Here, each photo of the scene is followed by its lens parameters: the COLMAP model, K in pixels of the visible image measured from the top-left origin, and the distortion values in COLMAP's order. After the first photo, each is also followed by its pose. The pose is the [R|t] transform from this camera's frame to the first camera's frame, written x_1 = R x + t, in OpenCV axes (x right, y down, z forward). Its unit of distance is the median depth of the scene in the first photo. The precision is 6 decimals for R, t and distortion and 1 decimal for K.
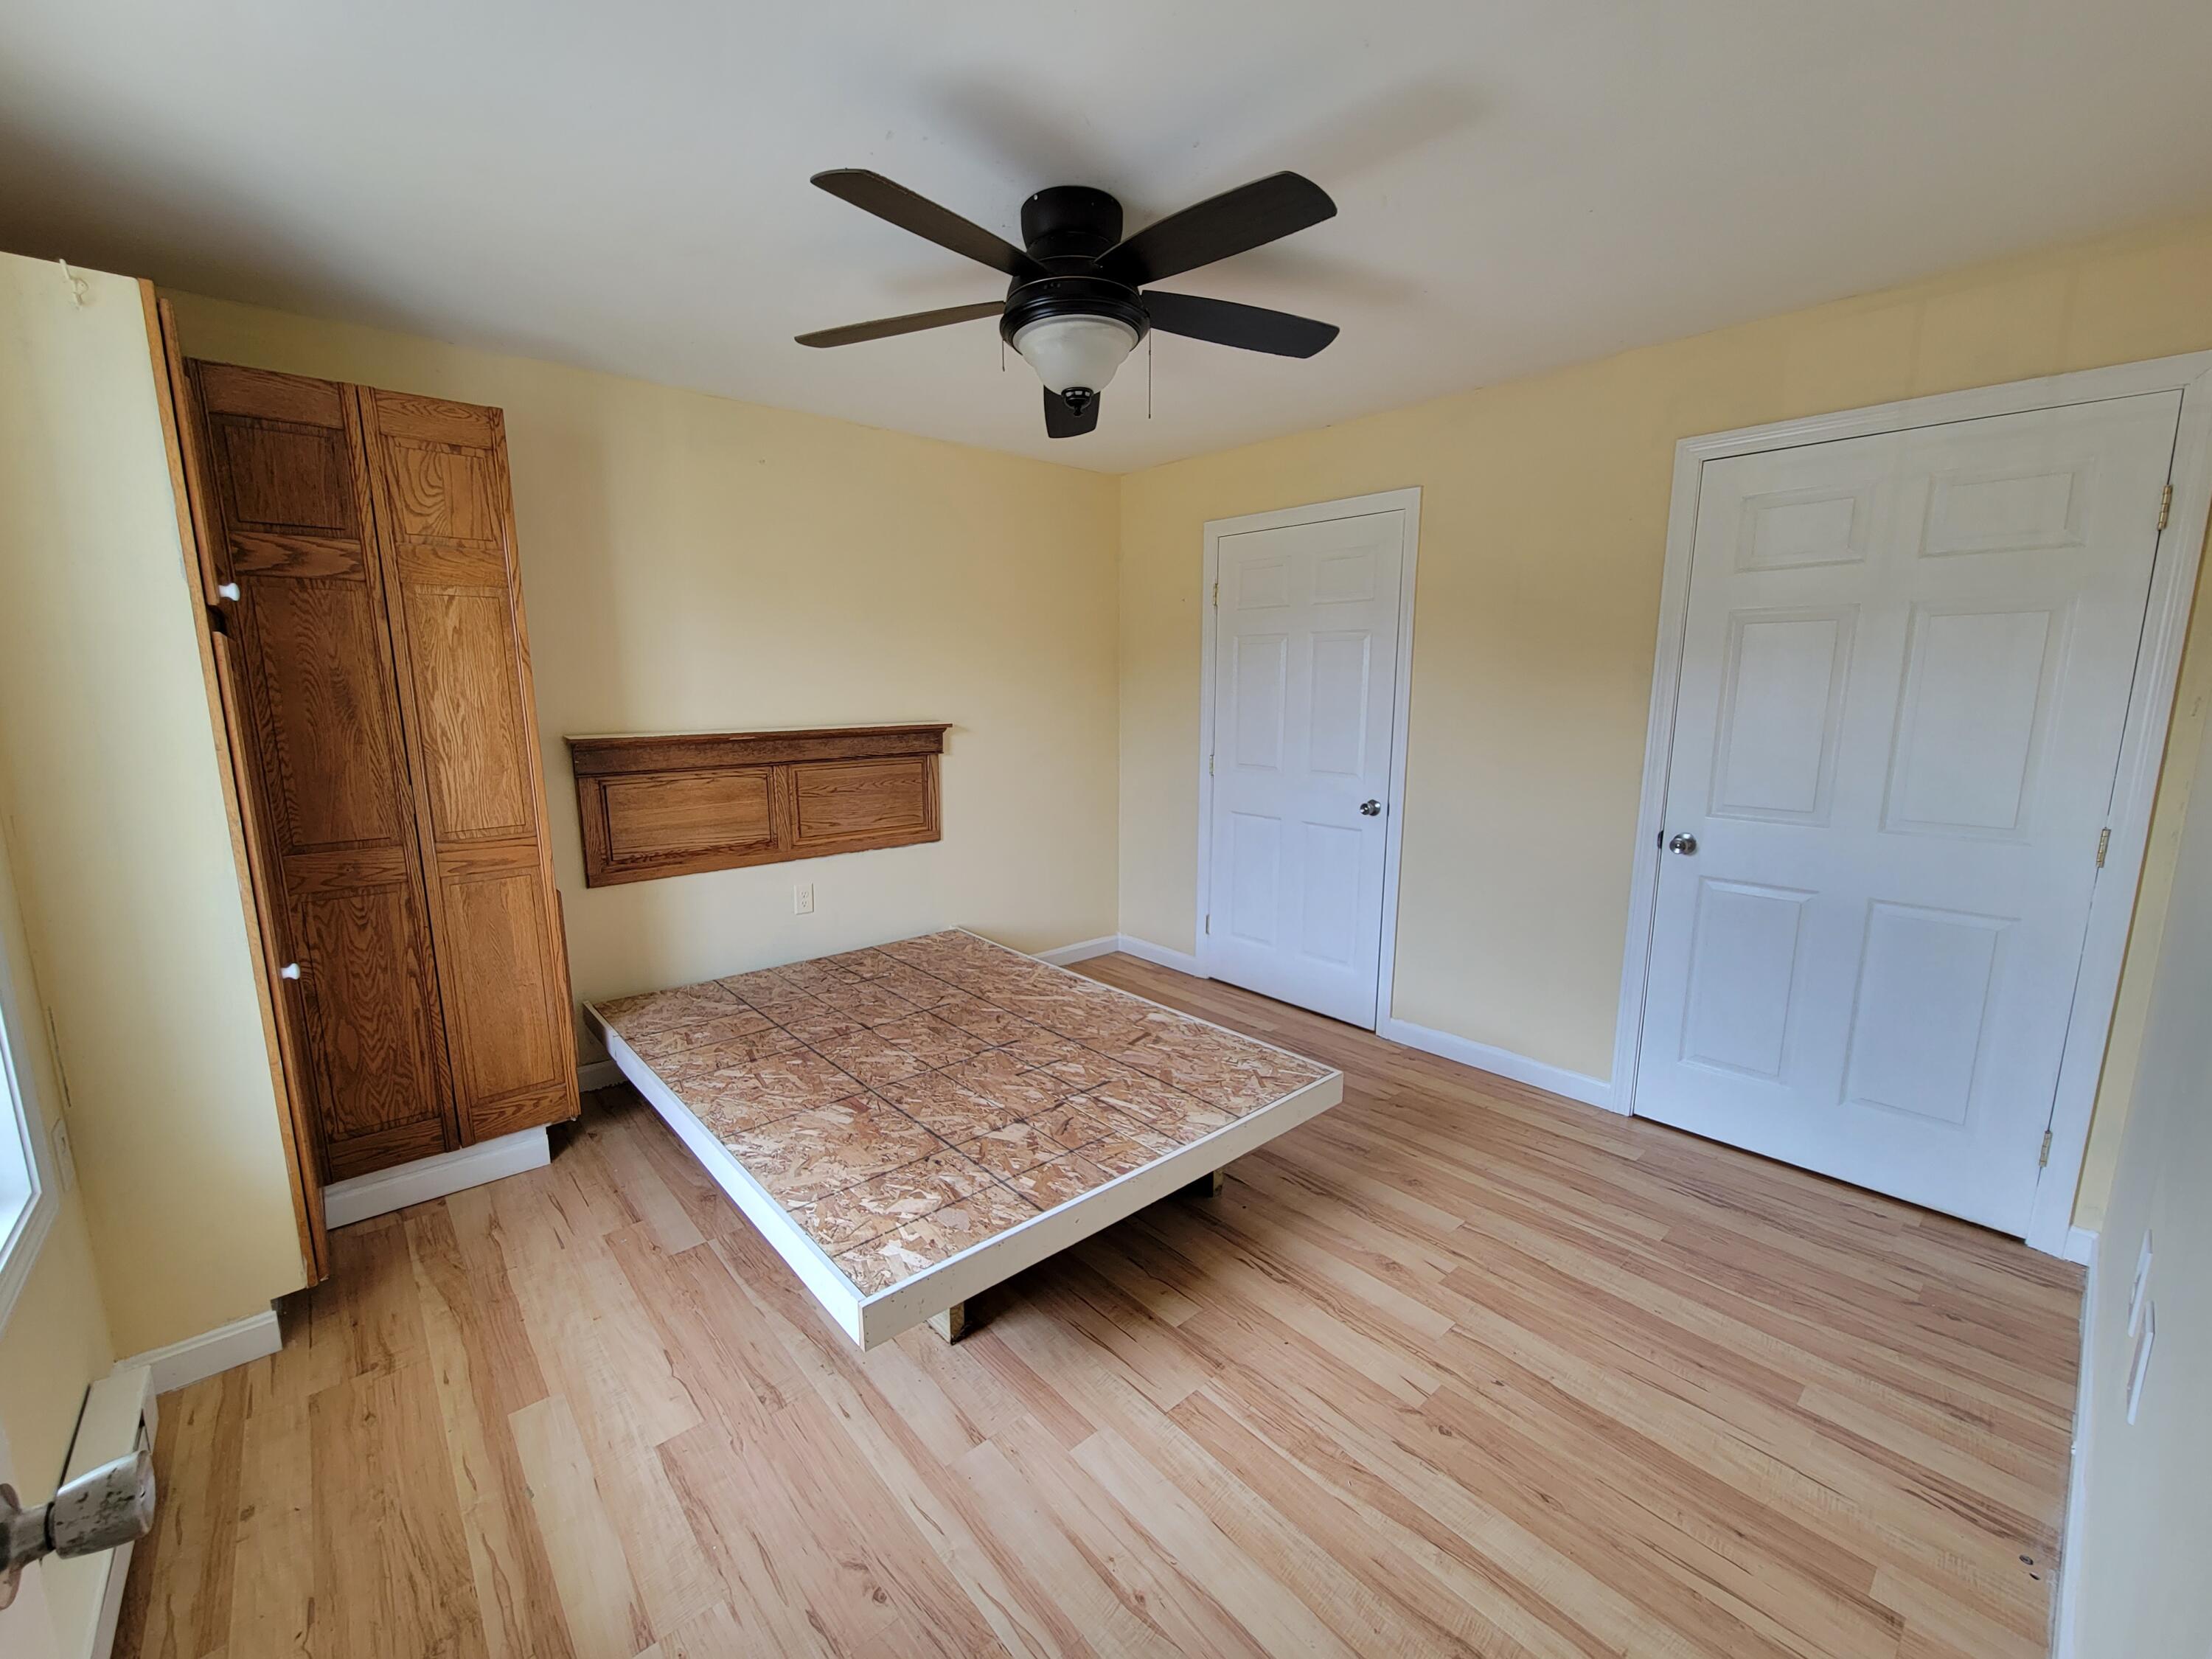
lens RADIAL K [[903.0, 0, 1110.1], [0, 903.0, 839.6], [0, 0, 1]] dist [-0.001026, -0.001903]
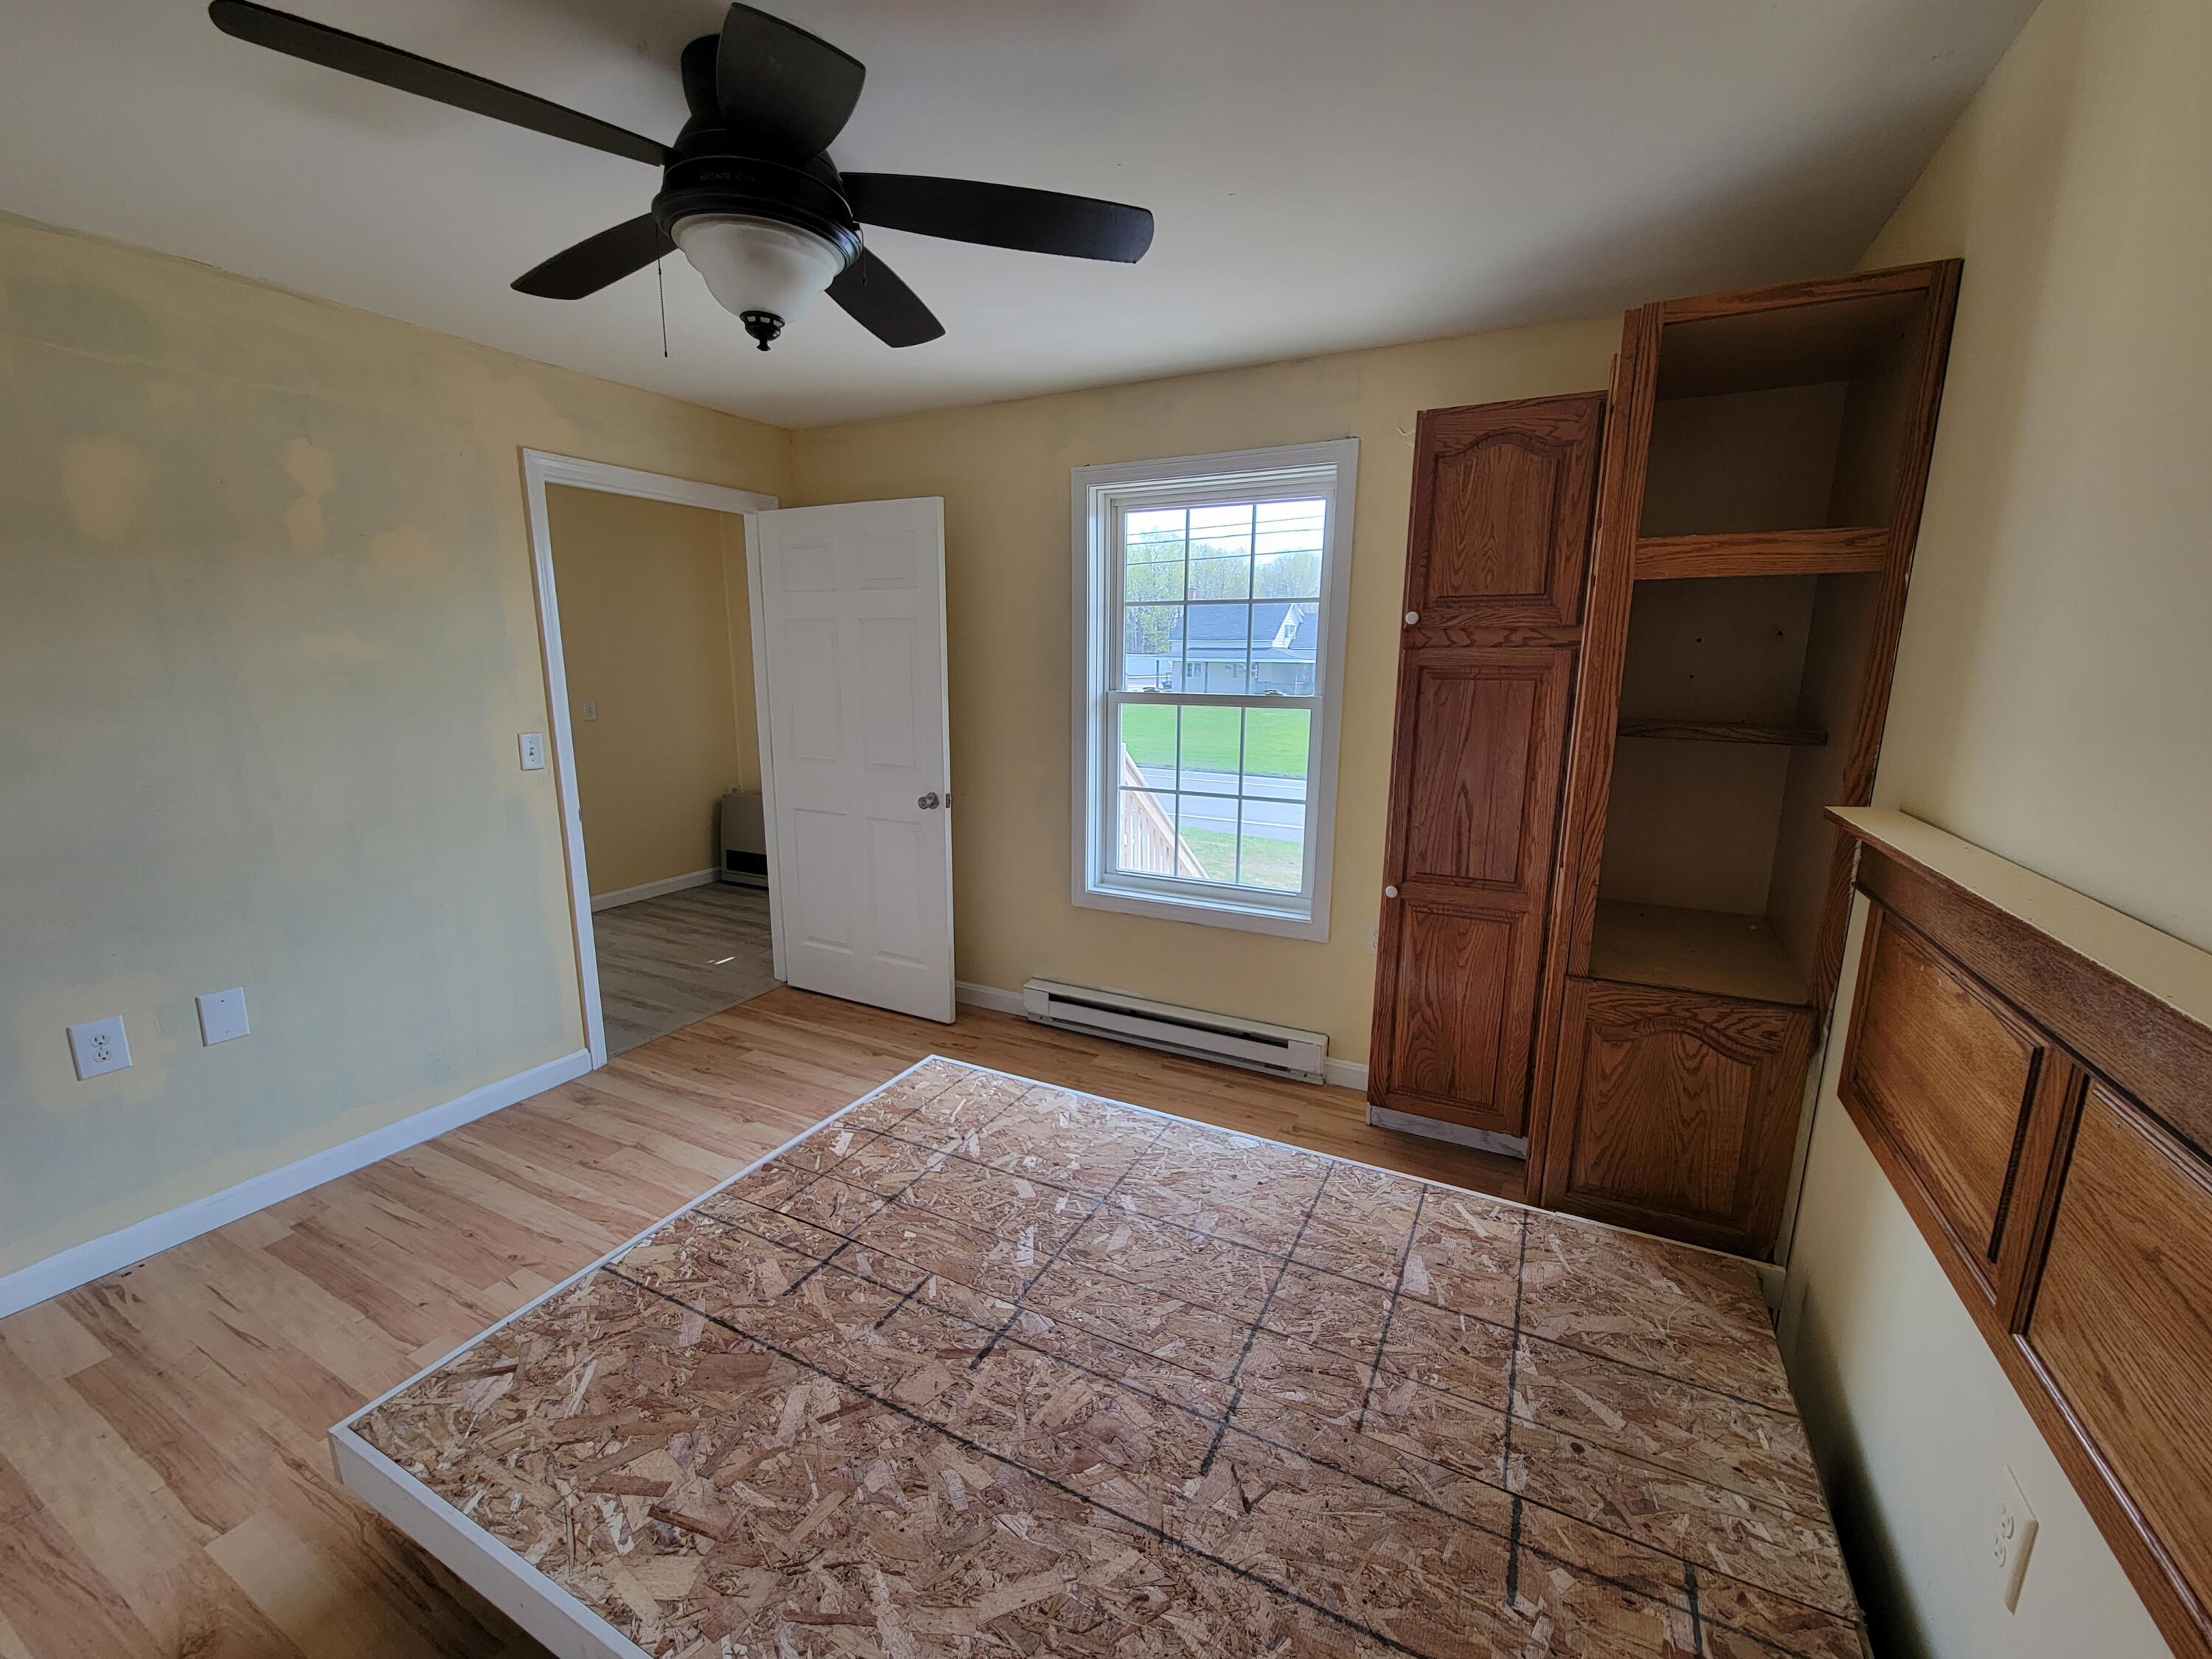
lens RADIAL K [[903.0, 0, 1100.6], [0, 903.0, 840.0], [0, 0, 1]] dist [-0.001026, -0.001903]
pose [[-0.932478, 0.066493, -0.355055, -0.007553], [-0.062953, 0.937956, 0.340991, -0.346834], [0.355699, 0.340319, -0.870437, 1.844586]]
